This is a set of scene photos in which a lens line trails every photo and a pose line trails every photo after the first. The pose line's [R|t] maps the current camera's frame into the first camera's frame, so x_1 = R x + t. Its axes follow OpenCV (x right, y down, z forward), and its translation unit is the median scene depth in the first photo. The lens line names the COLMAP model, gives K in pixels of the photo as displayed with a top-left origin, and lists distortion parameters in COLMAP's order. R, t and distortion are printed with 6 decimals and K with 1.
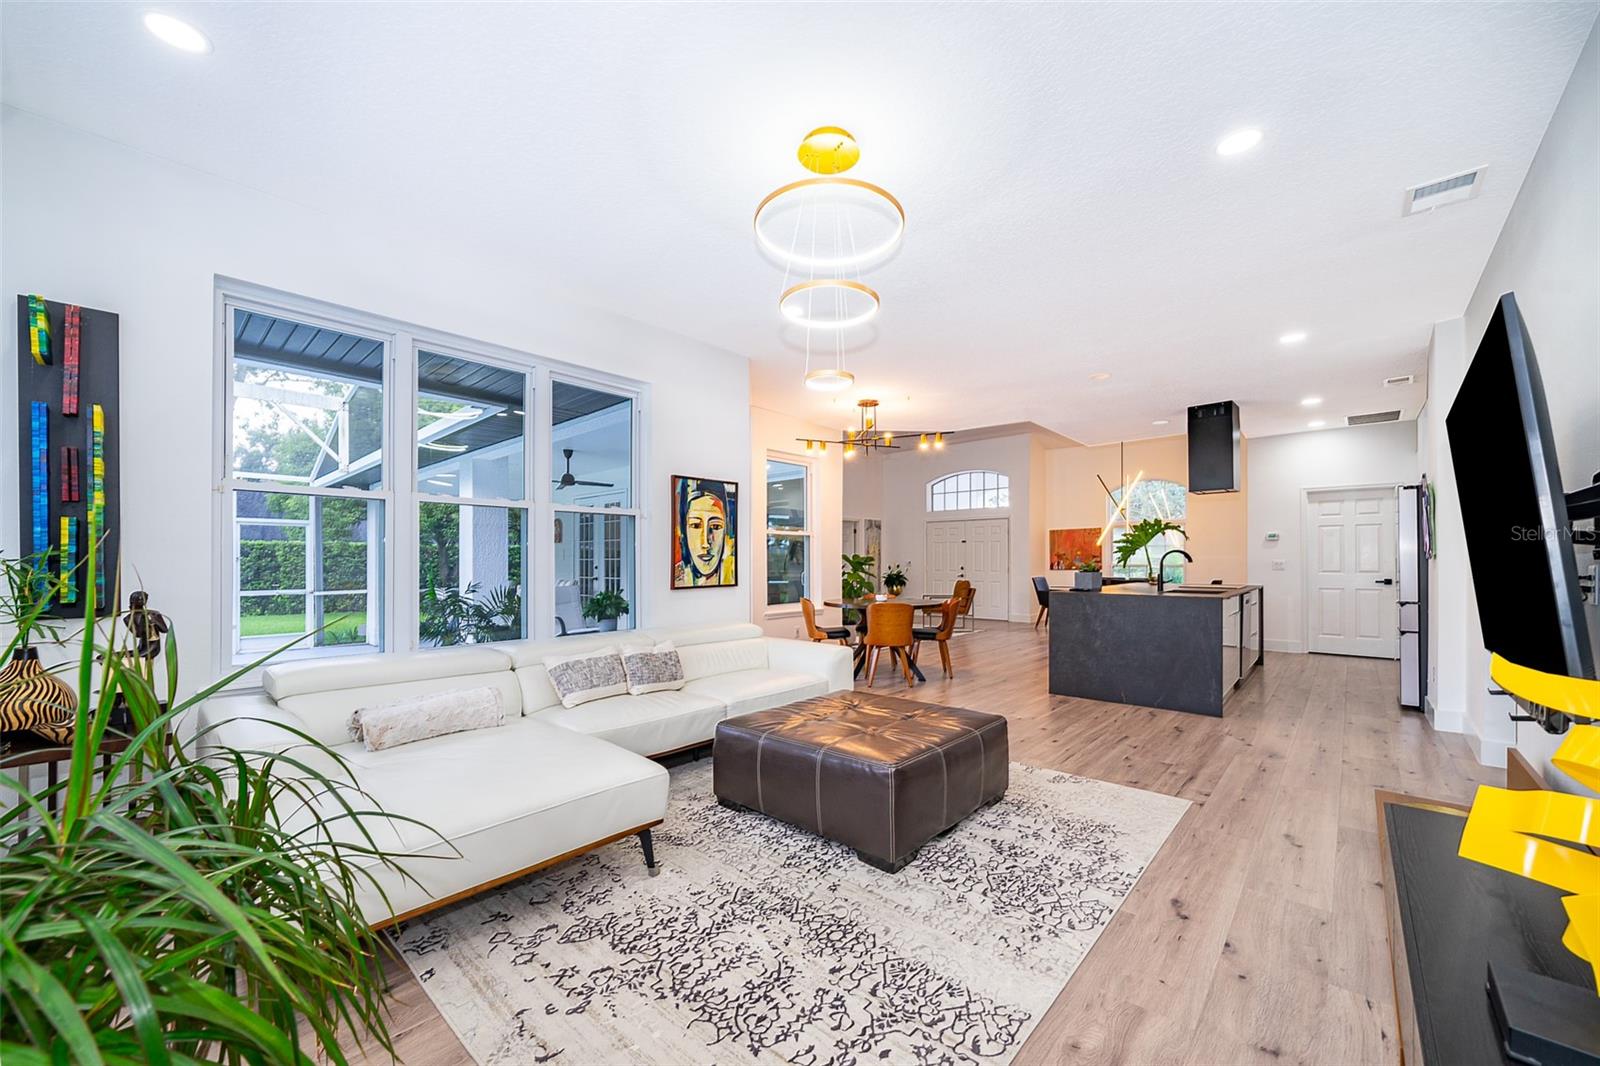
lens RADIAL K [[614.4, 0, 807.4], [0, 614.4, 558.7], [0, 0, 1]] dist [-0.005462, 0.000450]
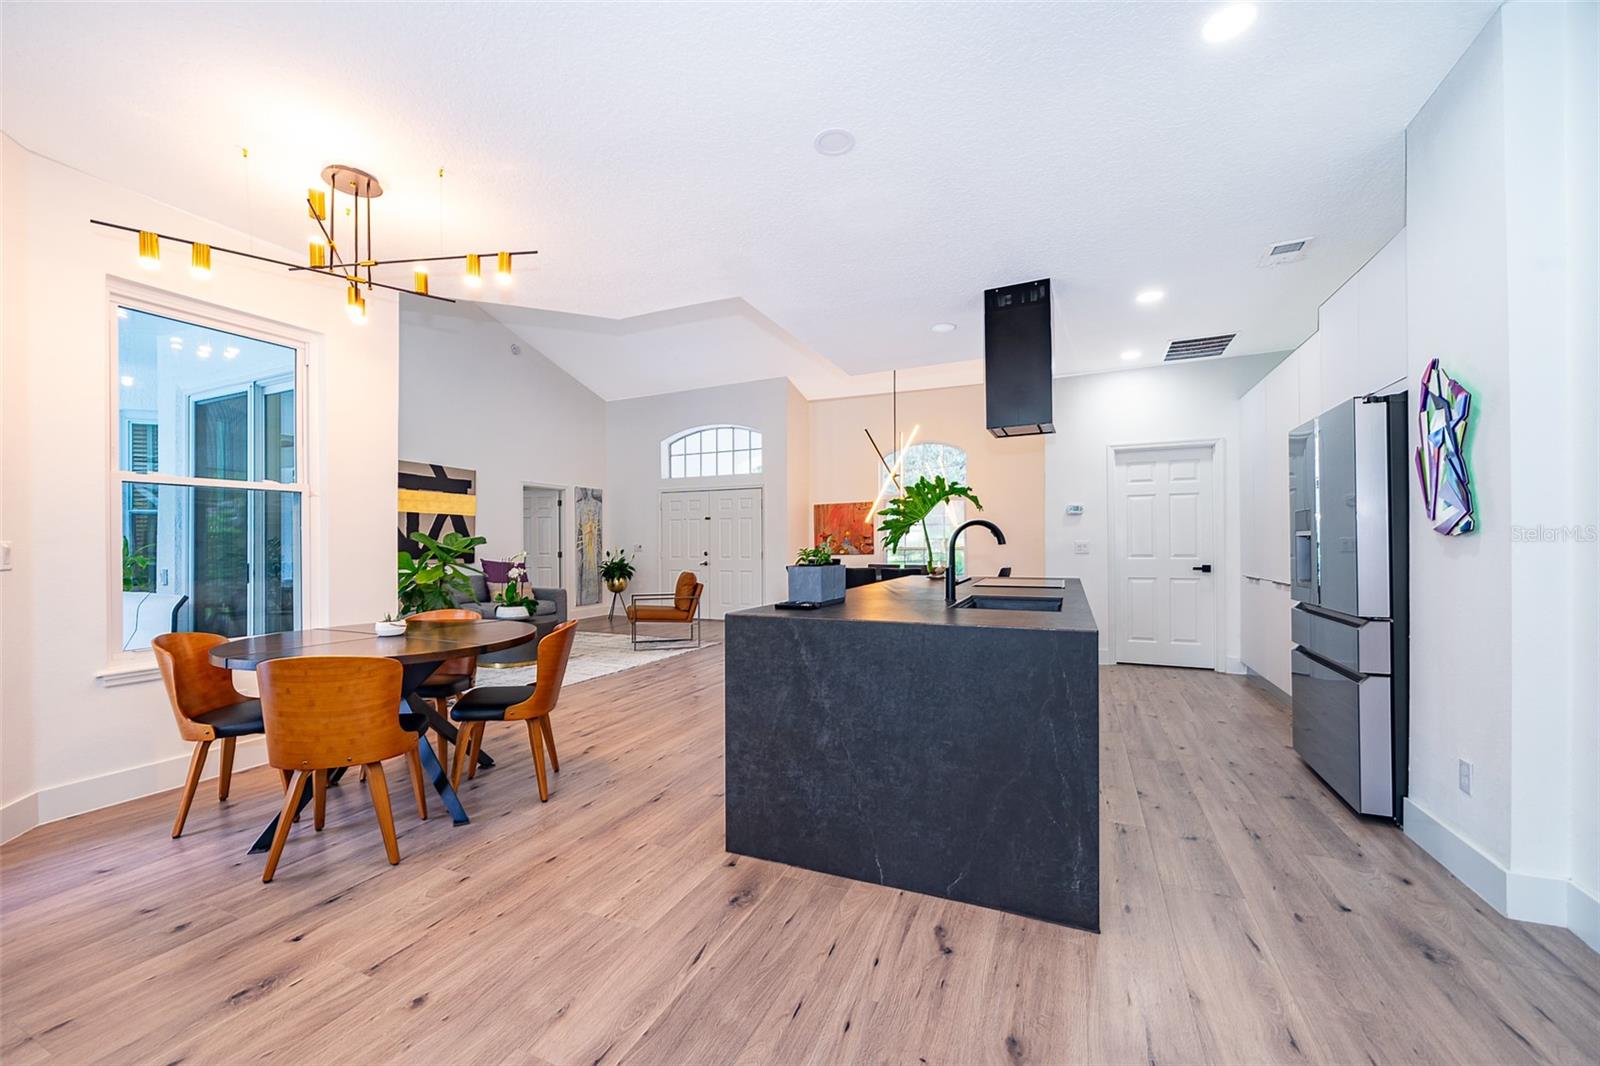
lens RADIAL K [[614.4, 0, 800.2], [0, 614.4, 544.2], [0, 0, 1]] dist [-0.005462, 0.000450]
pose [[0.952716, -0.005046, 0.303821, 0.359462], [0.004000, 0.999984, 0.004065, 0.003693], [-0.303836, -0.002658, 0.952721, 0.657684]]
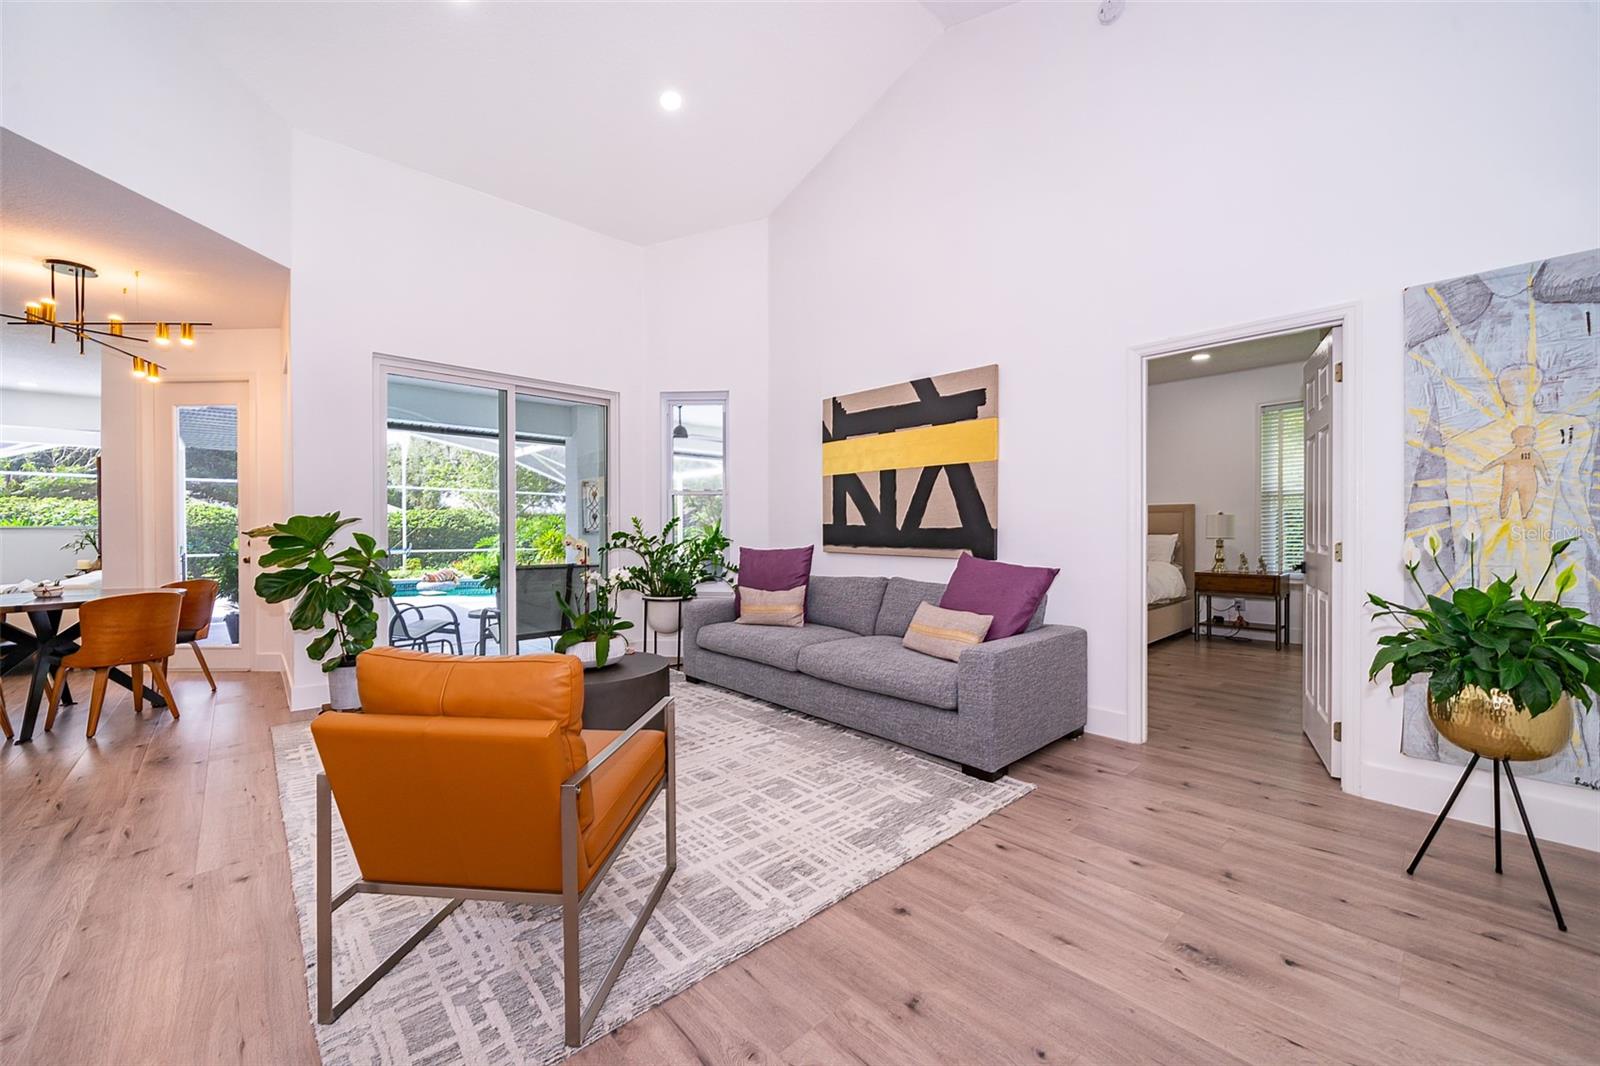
lens RADIAL K [[614.4, 0, 804.9], [0, 614.4, 535.9], [0, 0, 1]] dist [-0.005462, 0.000450]
pose [[-0.104680, 0.010312, -0.994452, 0.848007], [0.011783, 0.999889, 0.009129, 0.016950], [0.994436, -0.010762, -0.104790, 2.393090]]
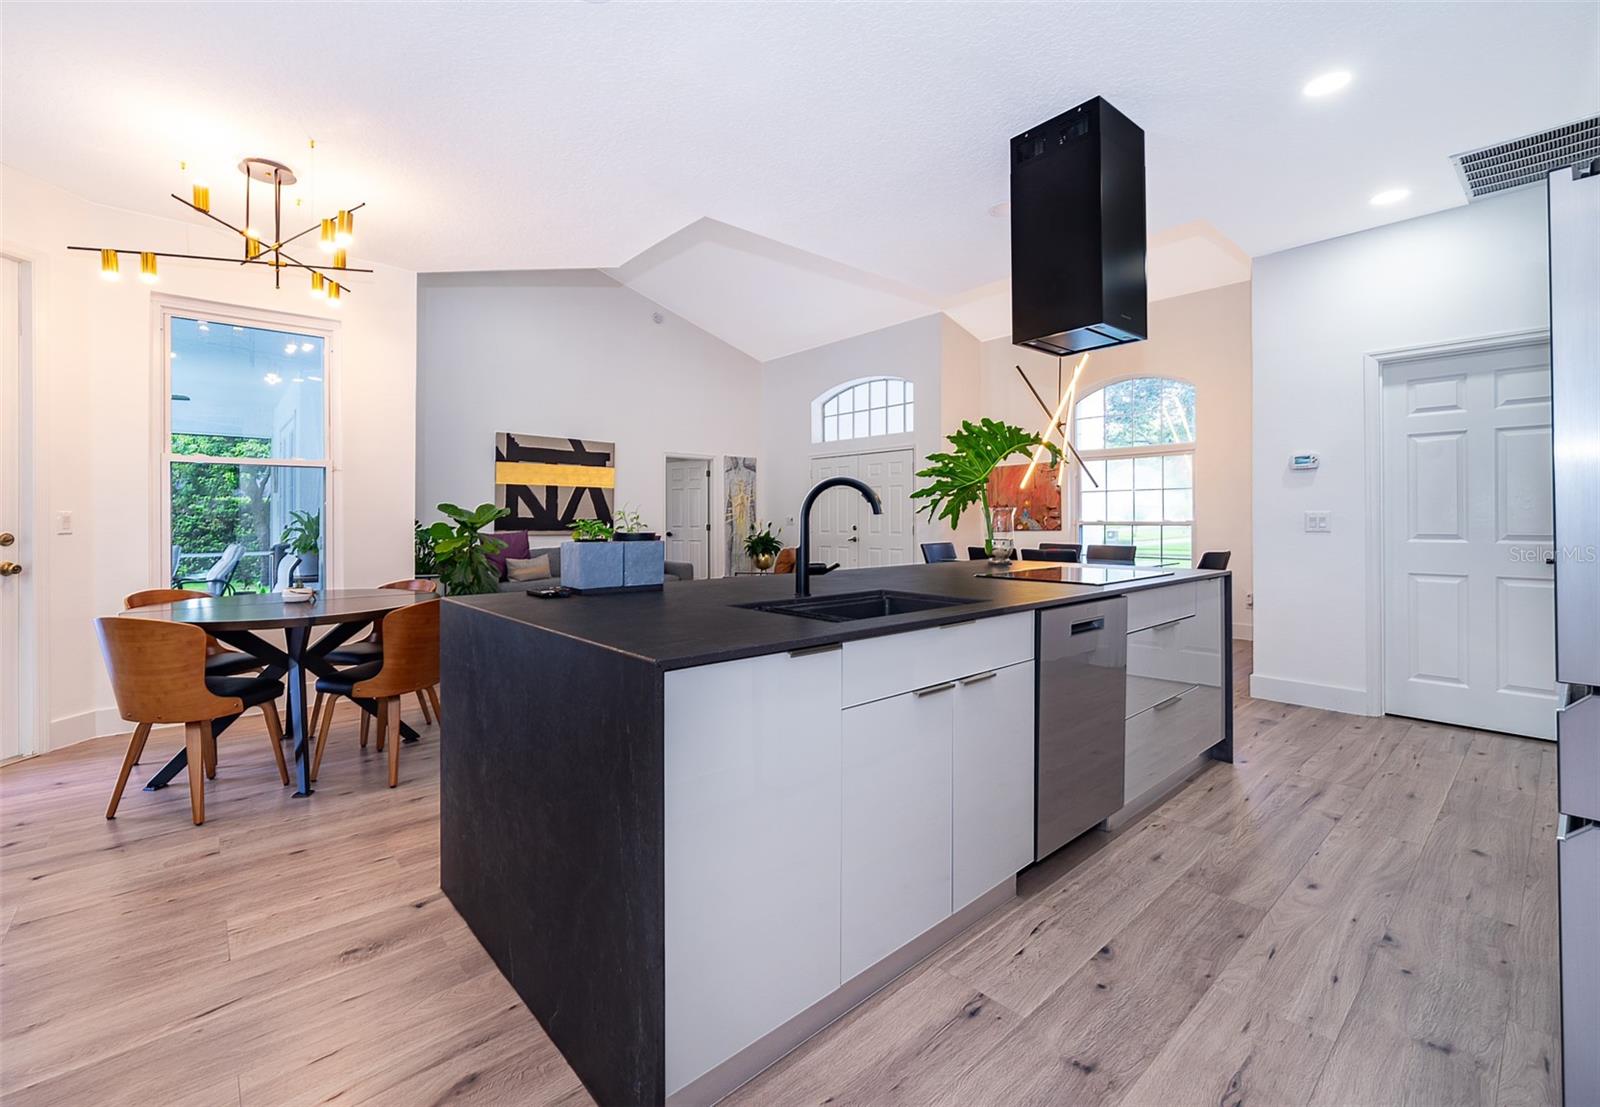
lens RADIAL K [[682.4, 0, 782.2], [0, 682.4, 518.9], [0, 0, 1]] dist [-0.004359, 0.000363]
pose [[0.991350, -0.002695, -0.131215, 0.732755], [0.003197, 0.999988, 0.003615, 0.008606], [0.131203, -0.004003, 0.991347, 0.729825]]
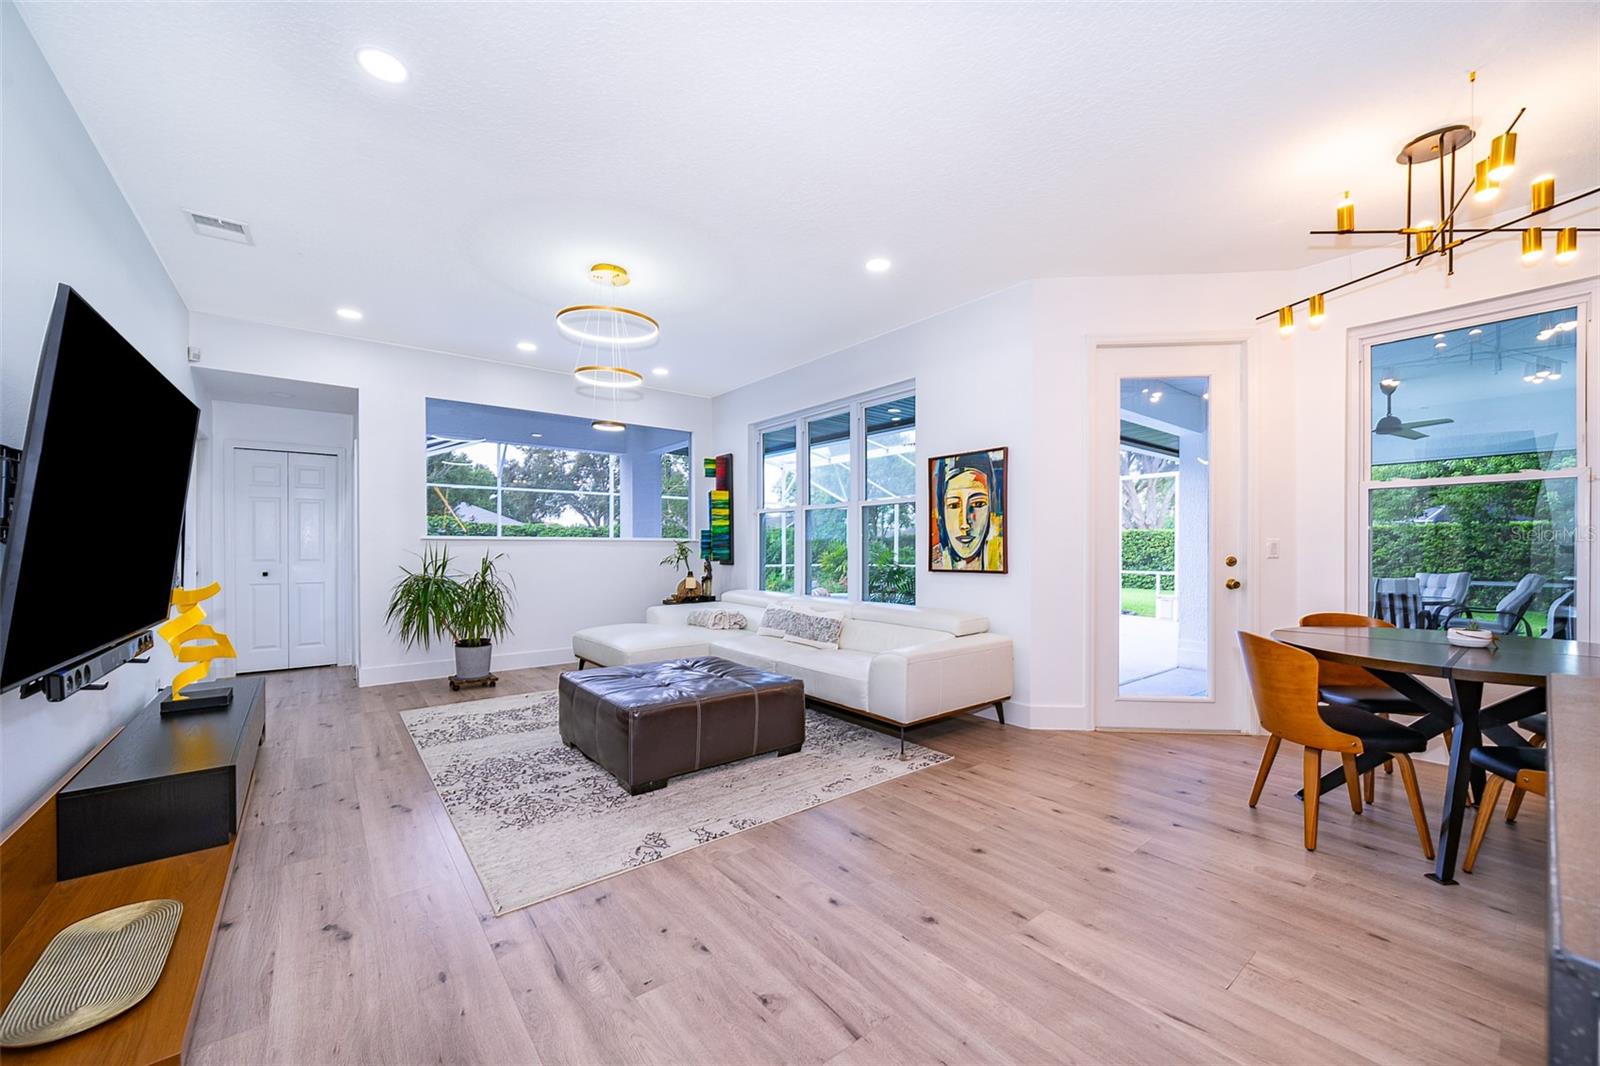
lens RADIAL K [[614.4, 0, 800.0], [0, 614.4, 547.2], [0, 0, 1]] dist [-0.005462, 0.000450]
pose [[-0.171429, 0.000667, -0.985196, 0.751610], [0.004814, 0.999988, -0.000161, 0.008510], [0.985185, -0.004771, -0.171431, 0.887021]]
